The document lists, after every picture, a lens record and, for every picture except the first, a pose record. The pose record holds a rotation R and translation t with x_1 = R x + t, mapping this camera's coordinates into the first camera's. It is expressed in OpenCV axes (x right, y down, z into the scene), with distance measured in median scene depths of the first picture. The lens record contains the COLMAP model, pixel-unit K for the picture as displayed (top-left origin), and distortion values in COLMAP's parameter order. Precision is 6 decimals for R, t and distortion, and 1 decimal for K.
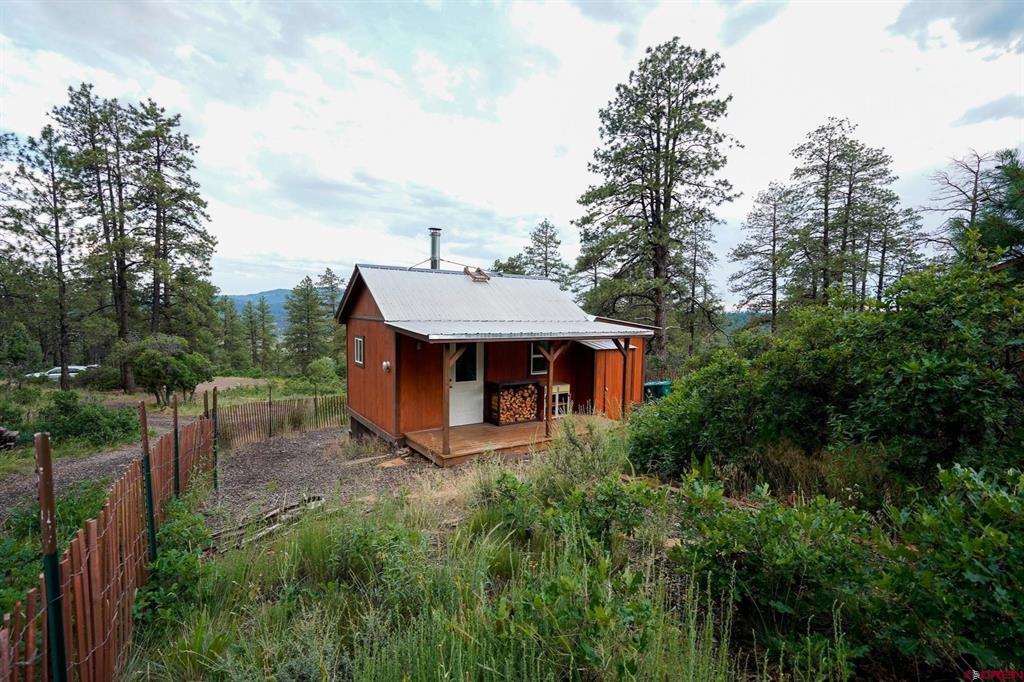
lens RADIAL K [[472.8, 0, 509.2], [0, 472.8, 343.4], [0, 0, 1]] dist [-0.005435, 0.003547]
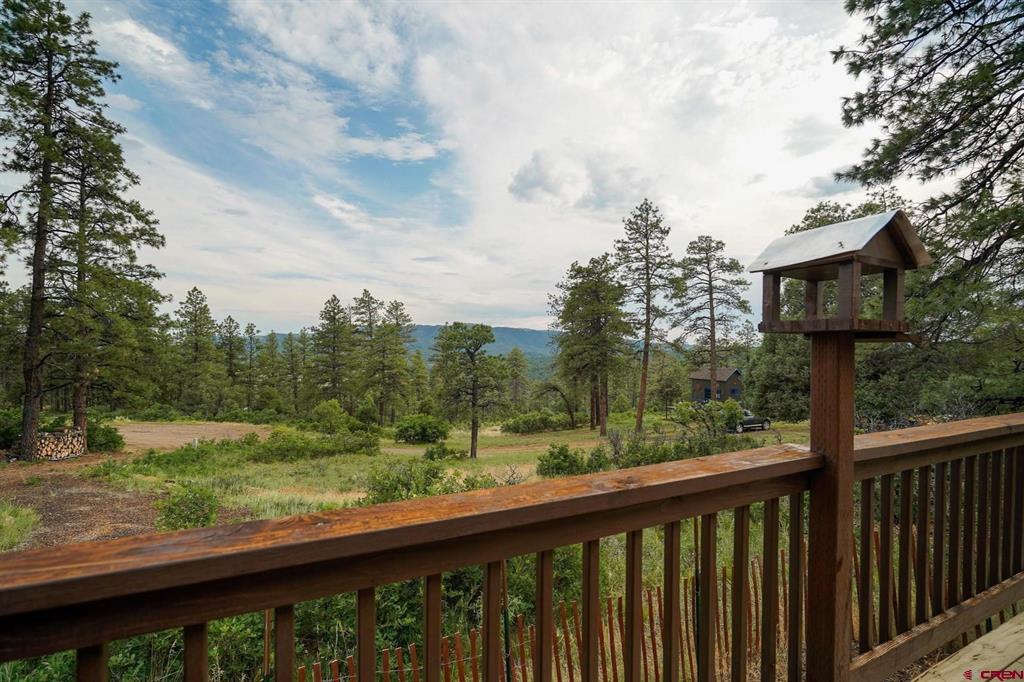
lens RADIAL K [[472.8, 0, 508.1], [0, 472.8, 350.2], [0, 0, 1]] dist [-0.005435, 0.003547]
pose [[0.992745, -0.010037, -0.119819, -0.043034], [0.002618, 0.998078, -0.061915, 0.002537], [0.120210, 0.061152, 0.990863, 0.291499]]
